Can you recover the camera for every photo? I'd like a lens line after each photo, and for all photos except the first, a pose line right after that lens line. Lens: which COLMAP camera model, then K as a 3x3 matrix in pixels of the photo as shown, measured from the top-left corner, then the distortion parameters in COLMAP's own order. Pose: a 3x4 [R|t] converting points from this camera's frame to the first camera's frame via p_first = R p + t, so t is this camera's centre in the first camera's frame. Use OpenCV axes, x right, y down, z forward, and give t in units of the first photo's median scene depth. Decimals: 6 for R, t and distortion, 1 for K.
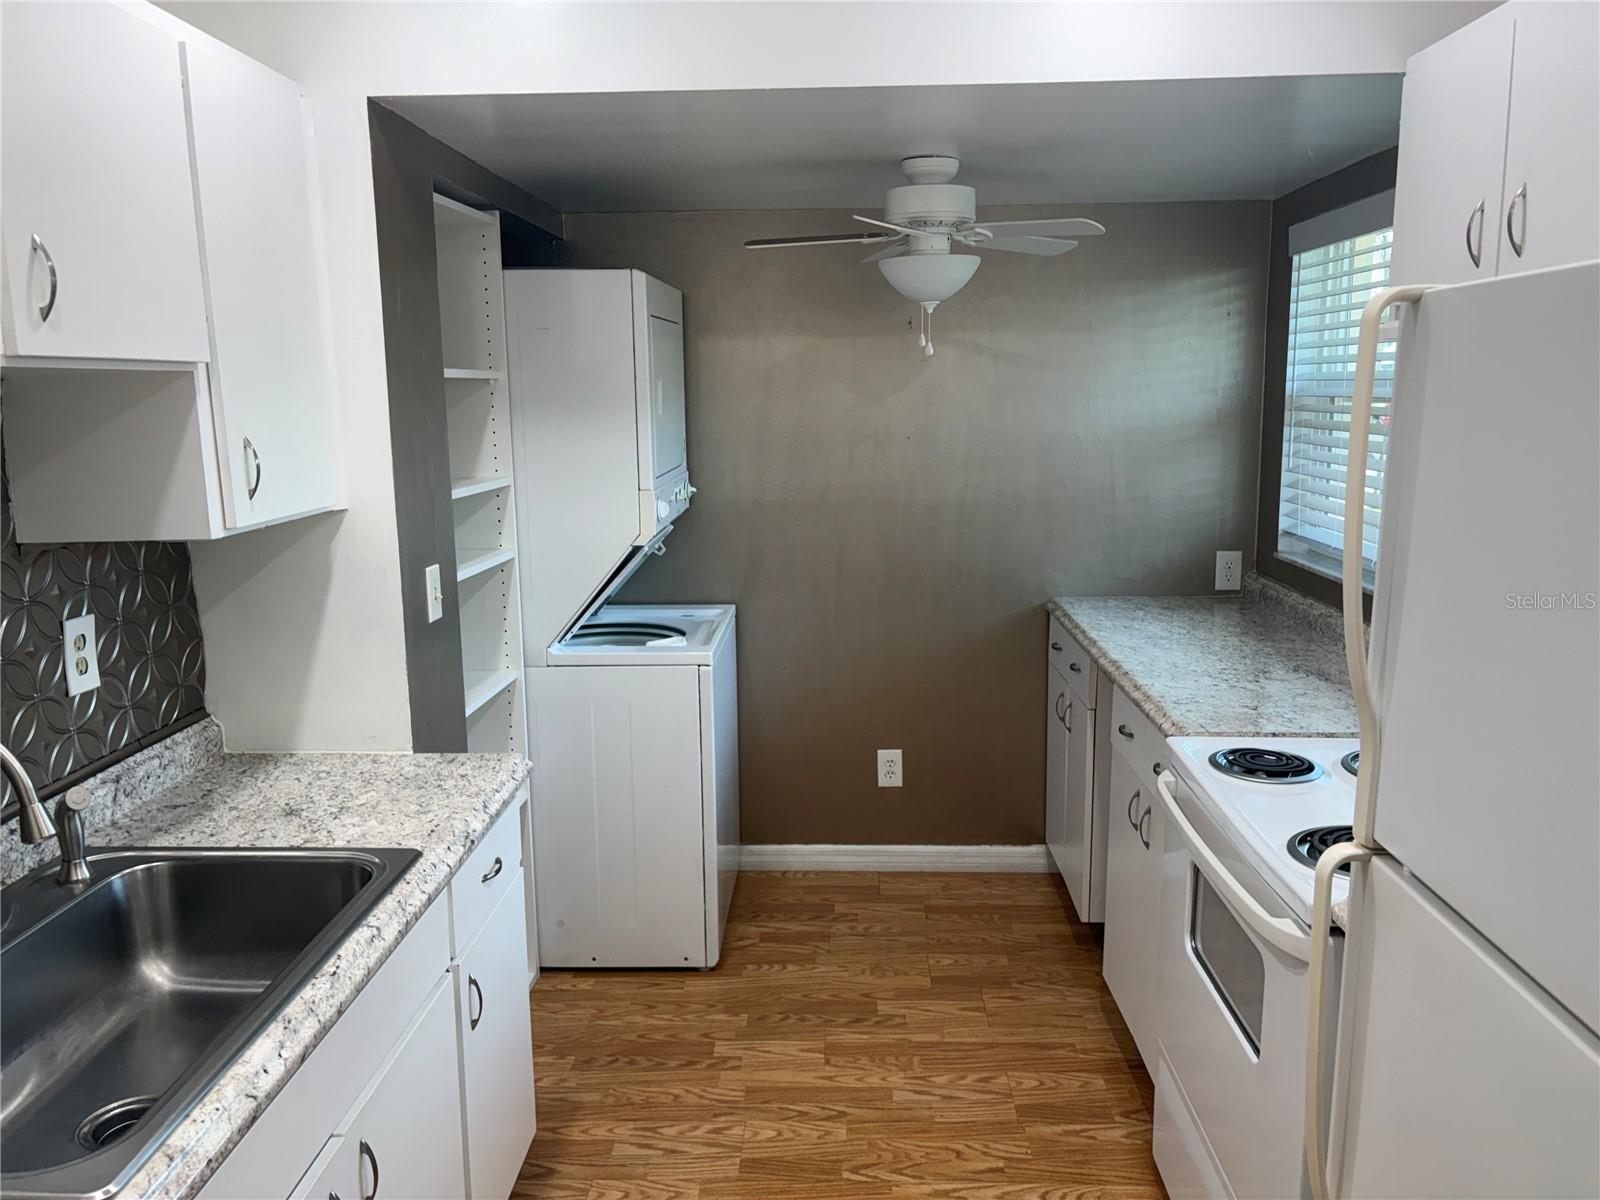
lens RADIAL K [[1202.8, 0, 787.9], [0, 1202.8, 608.0], [0, 0, 1]] dist [0.040599, -0.074146]
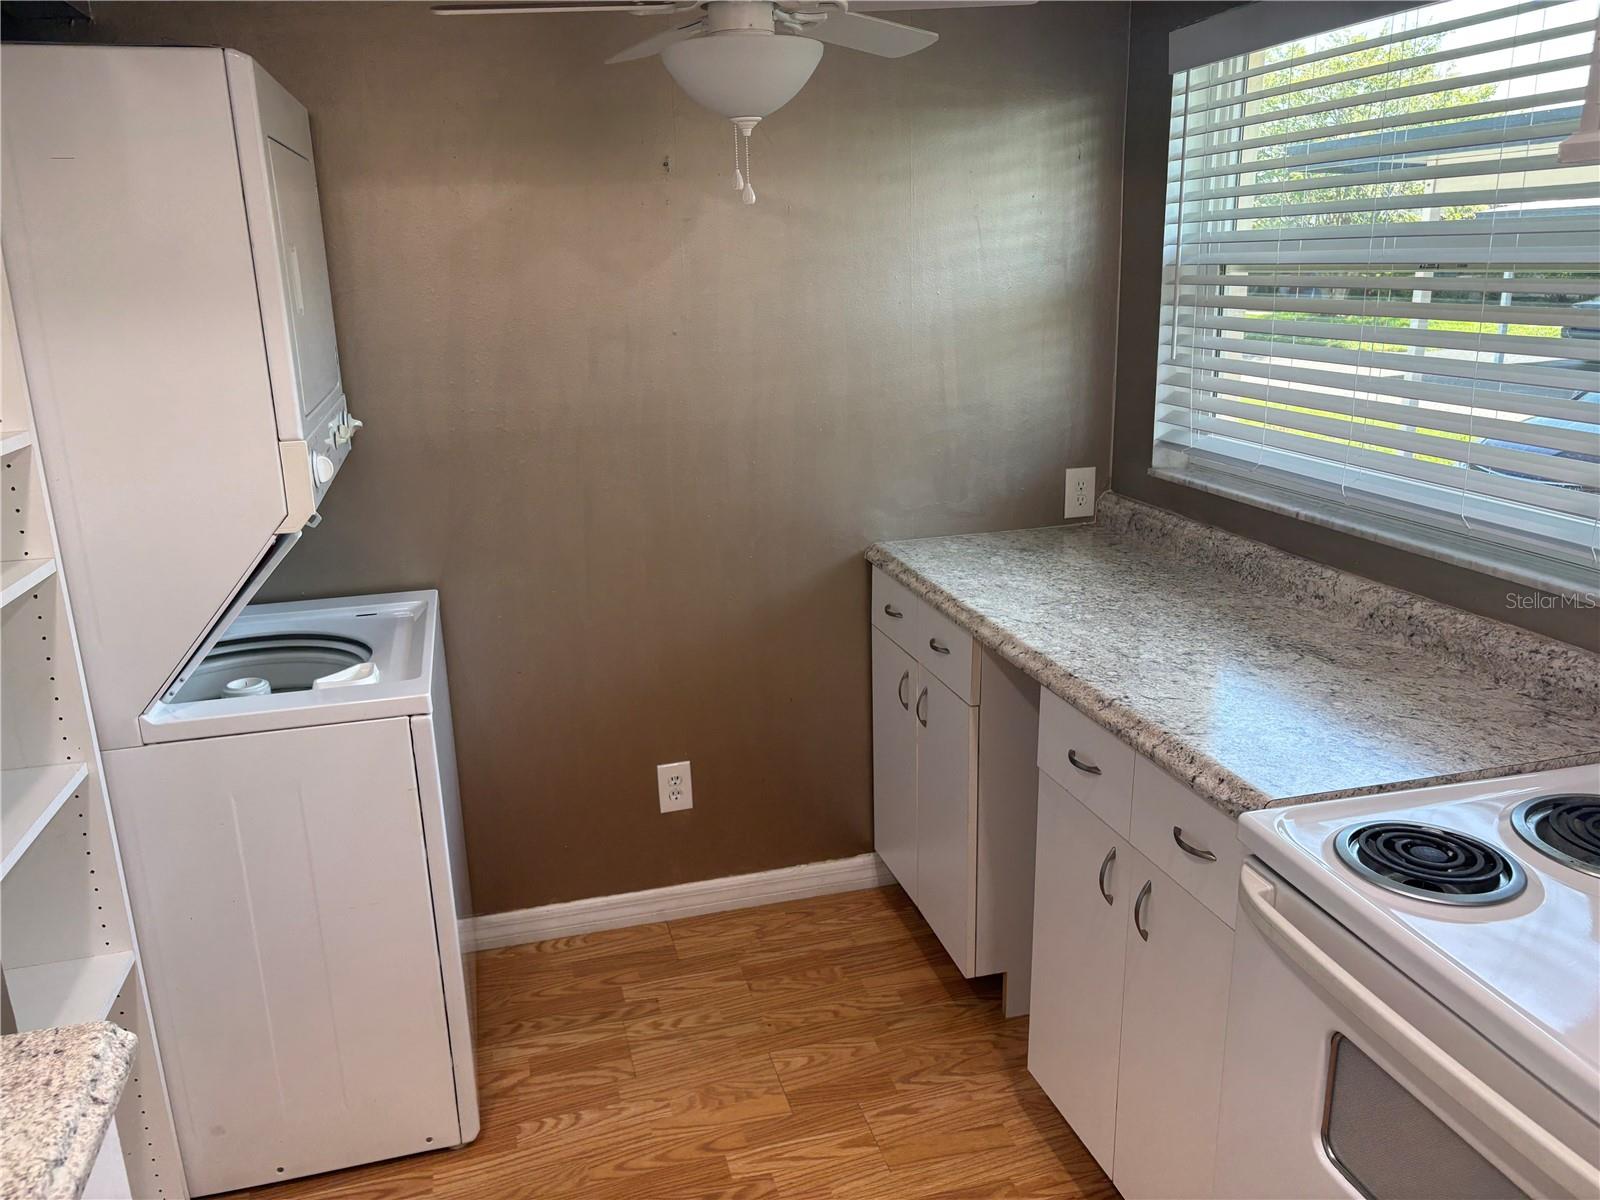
lens RADIAL K [[1202.8, 0, 787.9], [0, 1202.8, 608.0], [0, 0, 1]] dist [0.040599, -0.074146]
pose [[0.954289, -0.094846, 0.283436, -0.053964], [0.067704, 0.992261, 0.104089, -0.054380], [-0.291115, -0.080141, 0.953325, 0.314434]]
